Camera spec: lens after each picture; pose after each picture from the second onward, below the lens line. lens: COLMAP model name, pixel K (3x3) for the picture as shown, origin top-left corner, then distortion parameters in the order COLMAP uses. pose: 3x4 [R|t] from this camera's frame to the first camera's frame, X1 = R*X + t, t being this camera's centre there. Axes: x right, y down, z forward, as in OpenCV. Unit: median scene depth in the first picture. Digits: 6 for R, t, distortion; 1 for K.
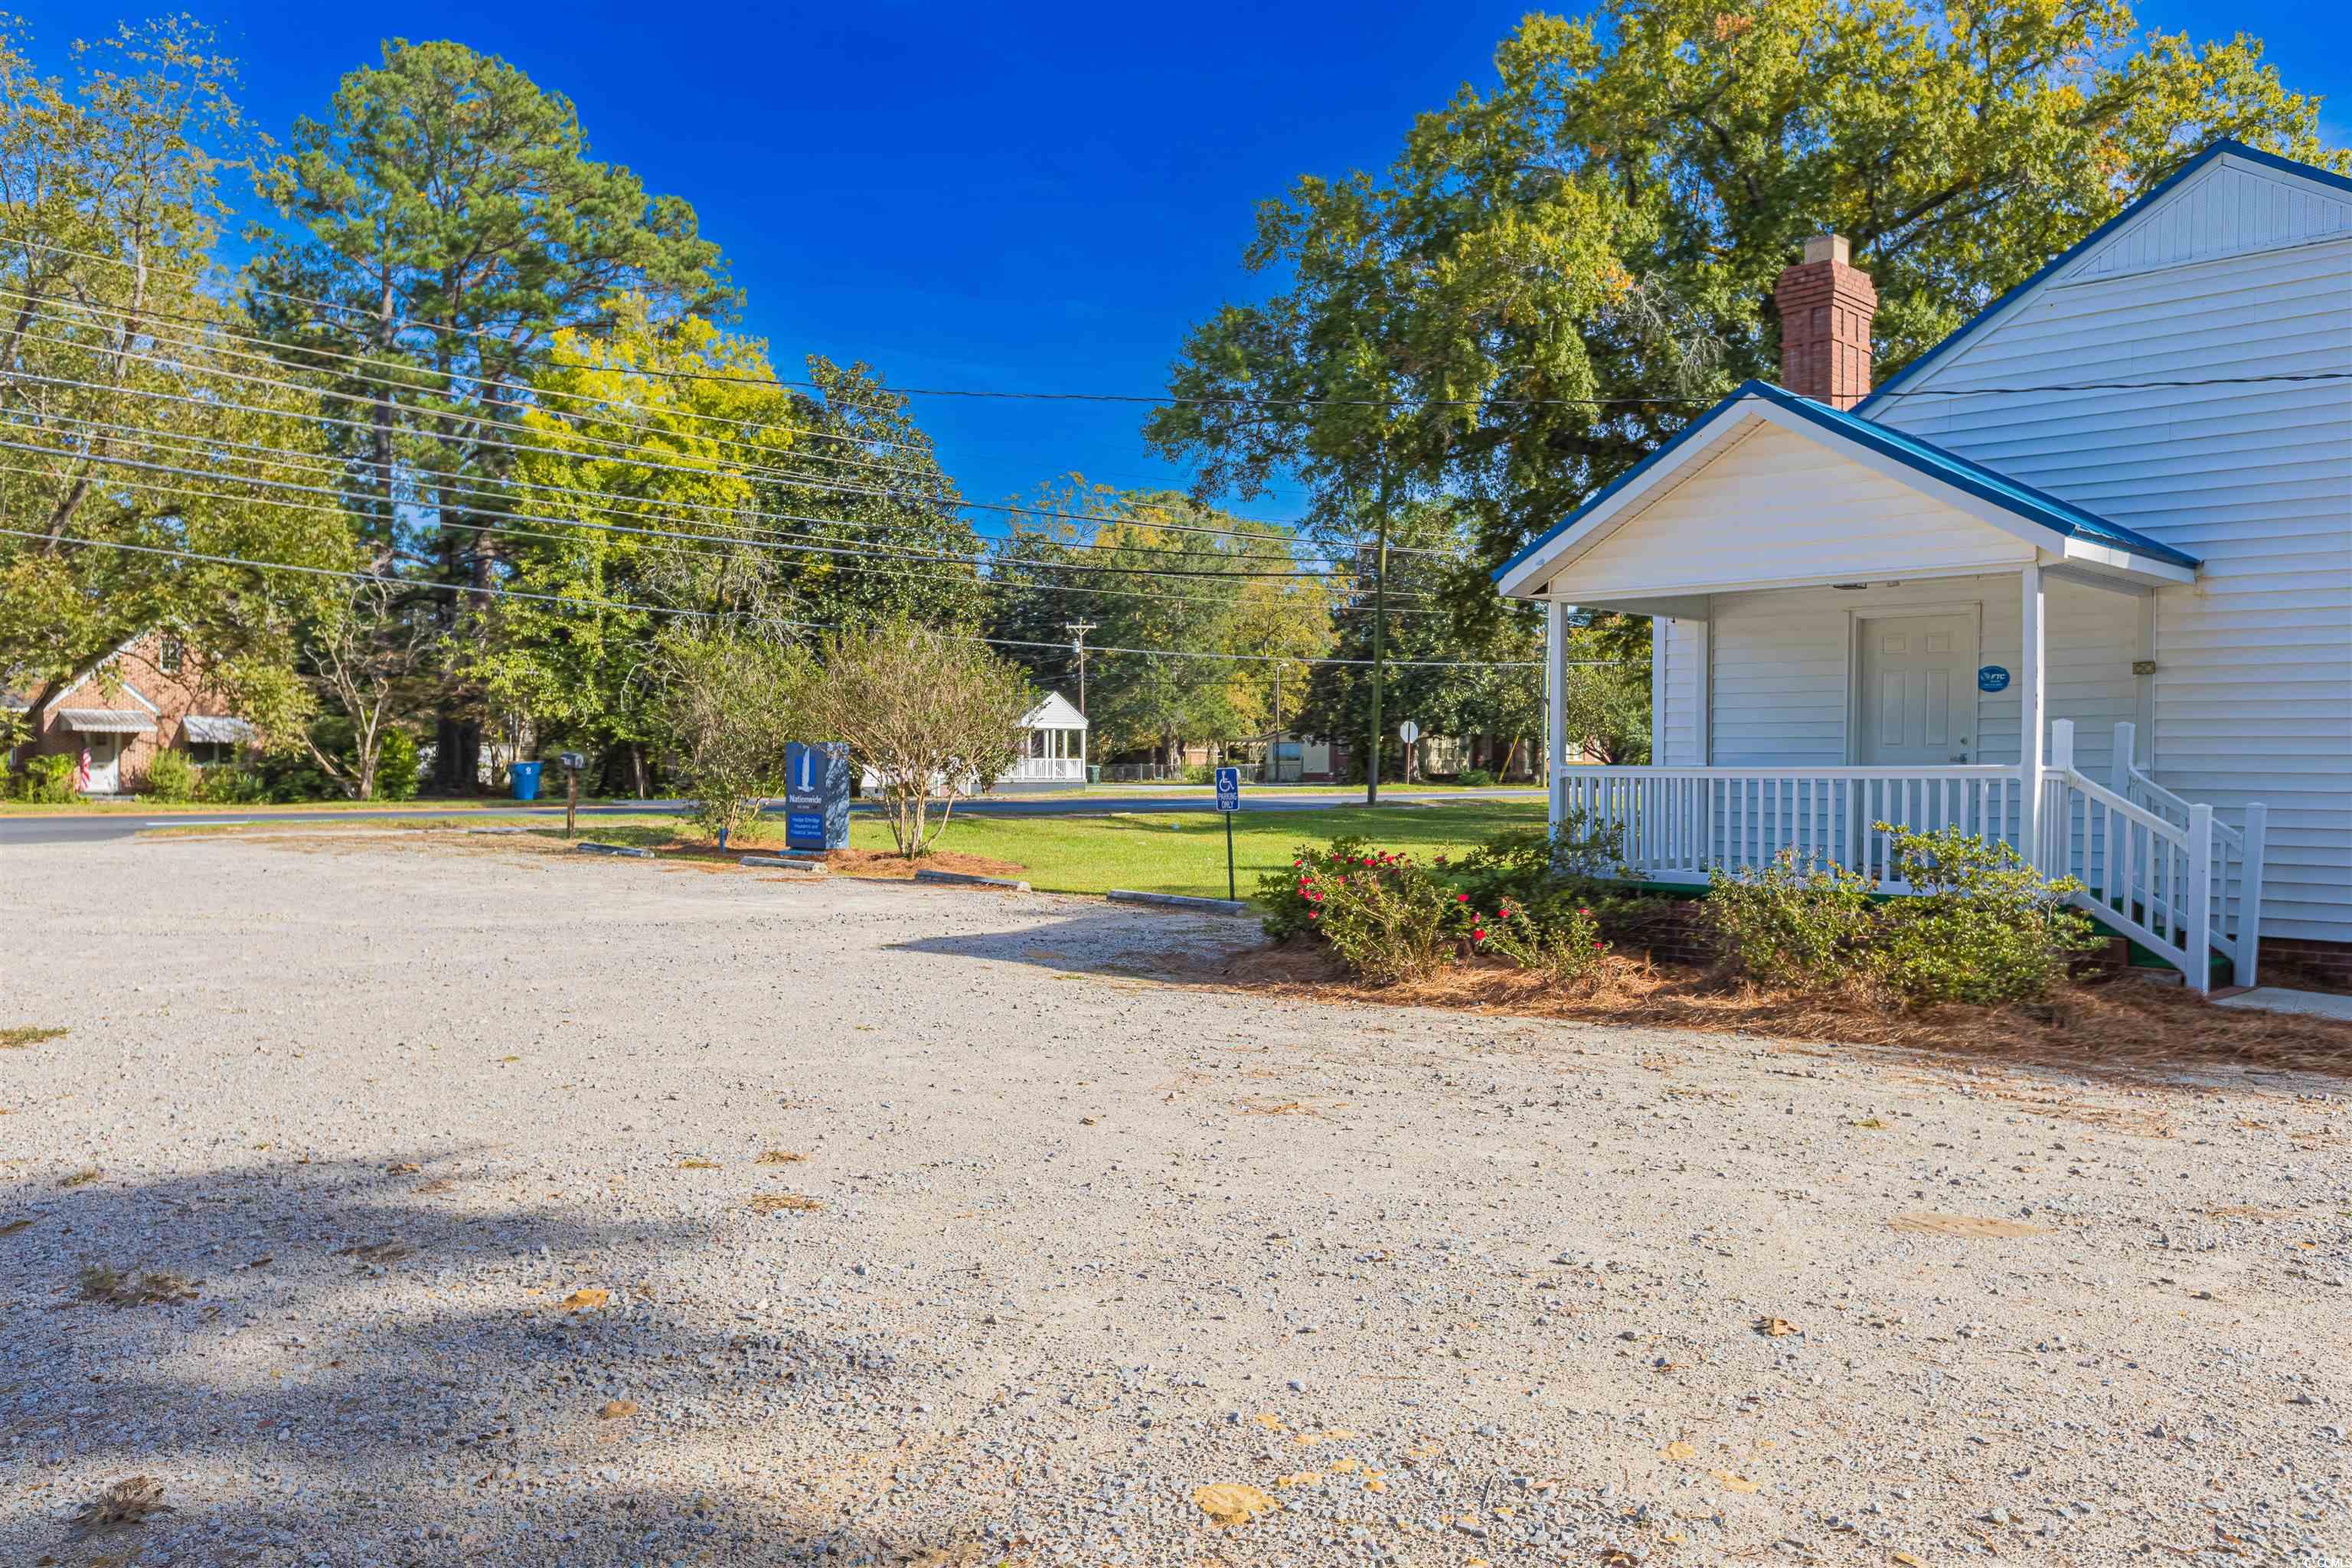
lens RADIAL K [[1782.0, 0, 1176.0], [0, 1782.0, 784.0], [0, 0, 1]] dist [0.003342, 0.007953]
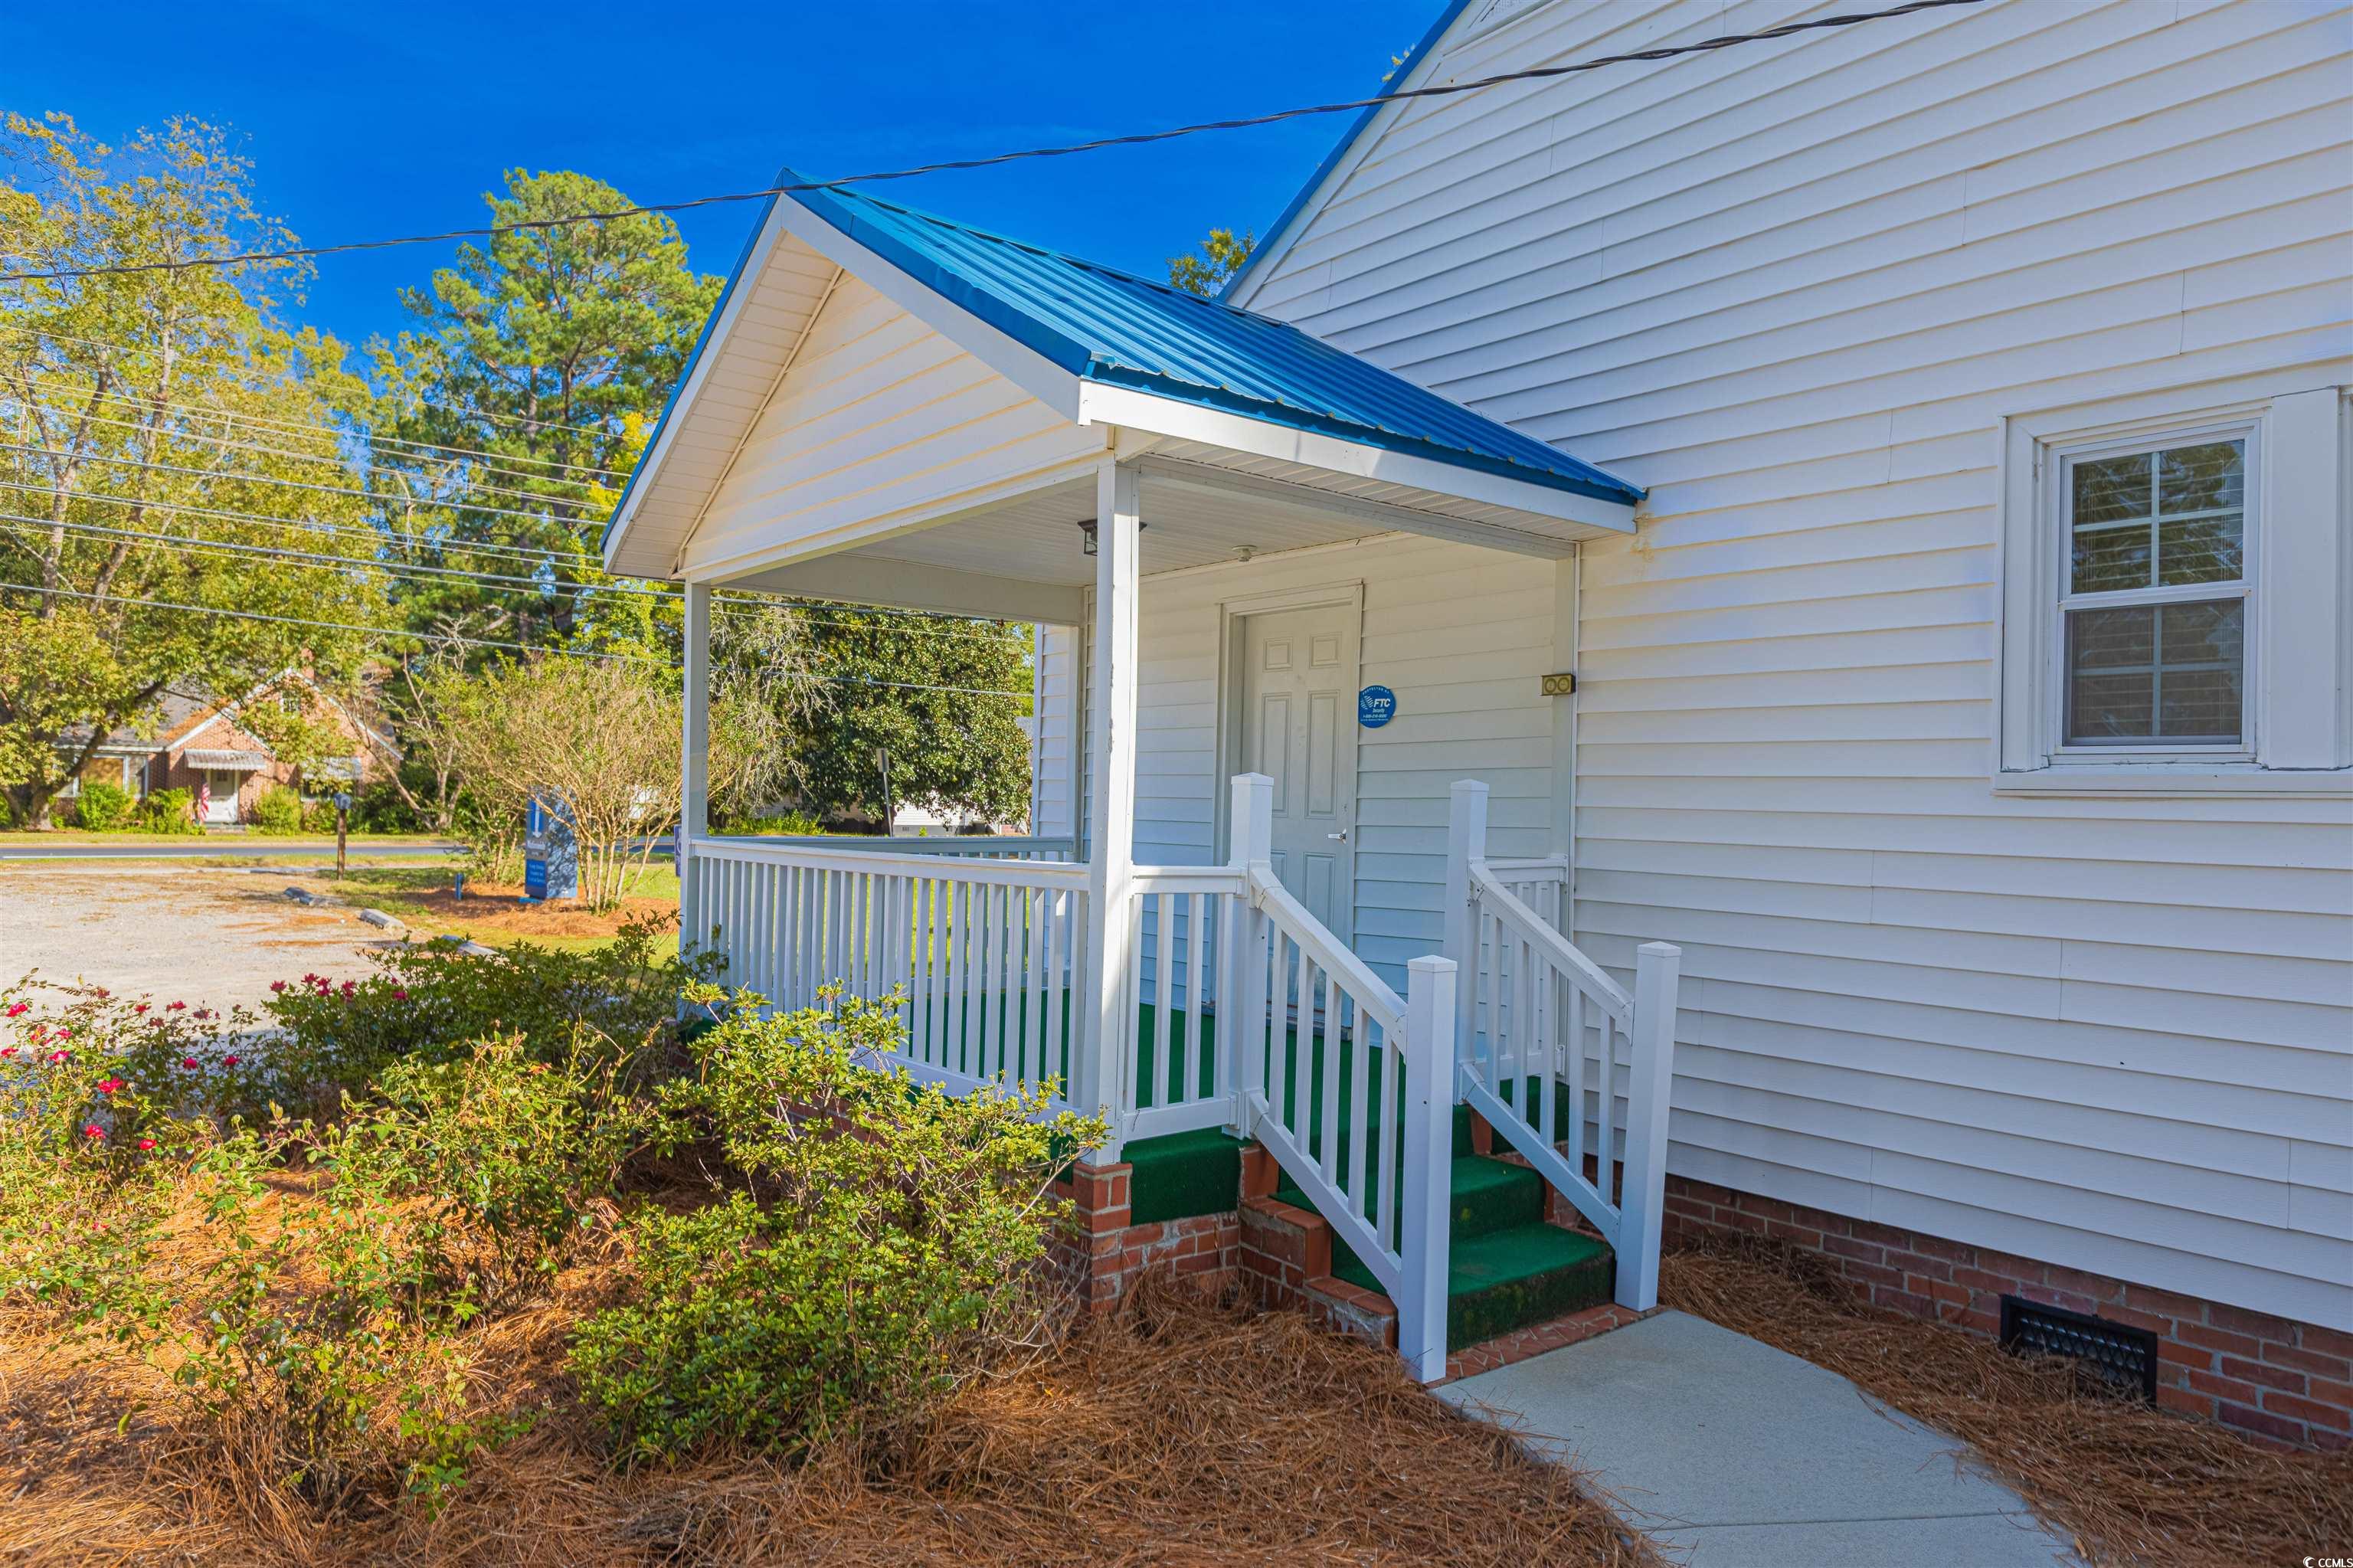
lens RADIAL K [[1482.1, 0, 1183.6], [0, 1482.1, 788.7], [0, 0, 1]] dist [-0.002541, -0.001983]
pose [[0.994299, 0.010646, -0.106093, 0.113100], [-0.012920, 0.999701, -0.020777, -0.004979], [0.105840, 0.022029, 0.994139, 0.124640]]
